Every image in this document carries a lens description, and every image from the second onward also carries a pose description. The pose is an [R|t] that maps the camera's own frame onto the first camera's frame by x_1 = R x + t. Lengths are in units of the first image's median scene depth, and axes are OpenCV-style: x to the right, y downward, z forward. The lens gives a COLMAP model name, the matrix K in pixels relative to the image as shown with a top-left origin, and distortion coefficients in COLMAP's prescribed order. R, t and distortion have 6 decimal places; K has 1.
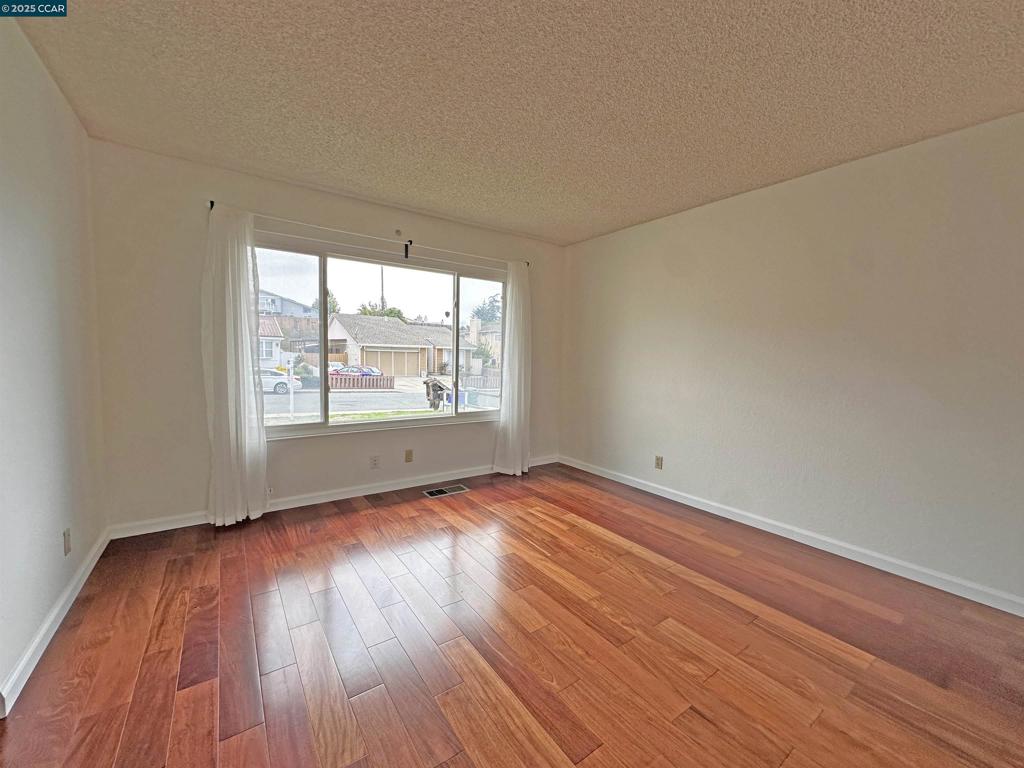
lens RADIAL K [[407.6, 0, 511.2], [0, 407.6, 385.3], [0, 0, 1]] dist [-0.003865, 0.001113]
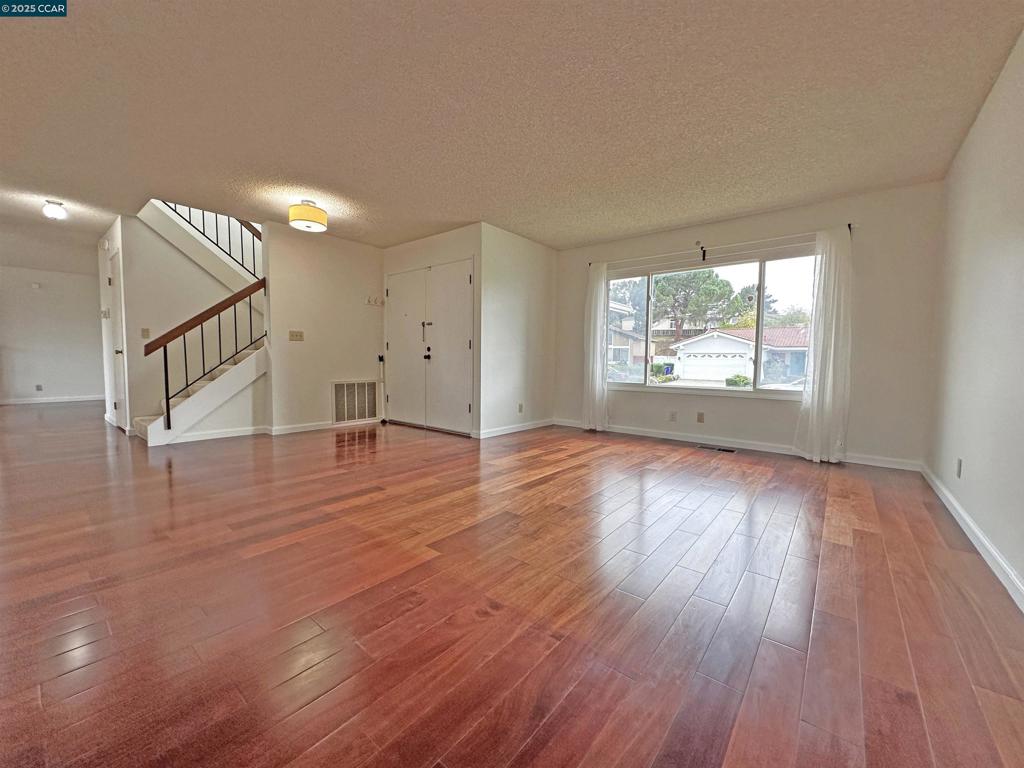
lens RADIAL K [[407.6, 0, 512.4], [0, 407.6, 382.4], [0, 0, 1]] dist [-0.003865, 0.001113]
pose [[0.269696, 0.038449, -0.962178, 0.770960], [-0.073340, 0.997120, 0.019288, 0.081872], [0.960149, 0.065364, 0.271740, 0.093179]]
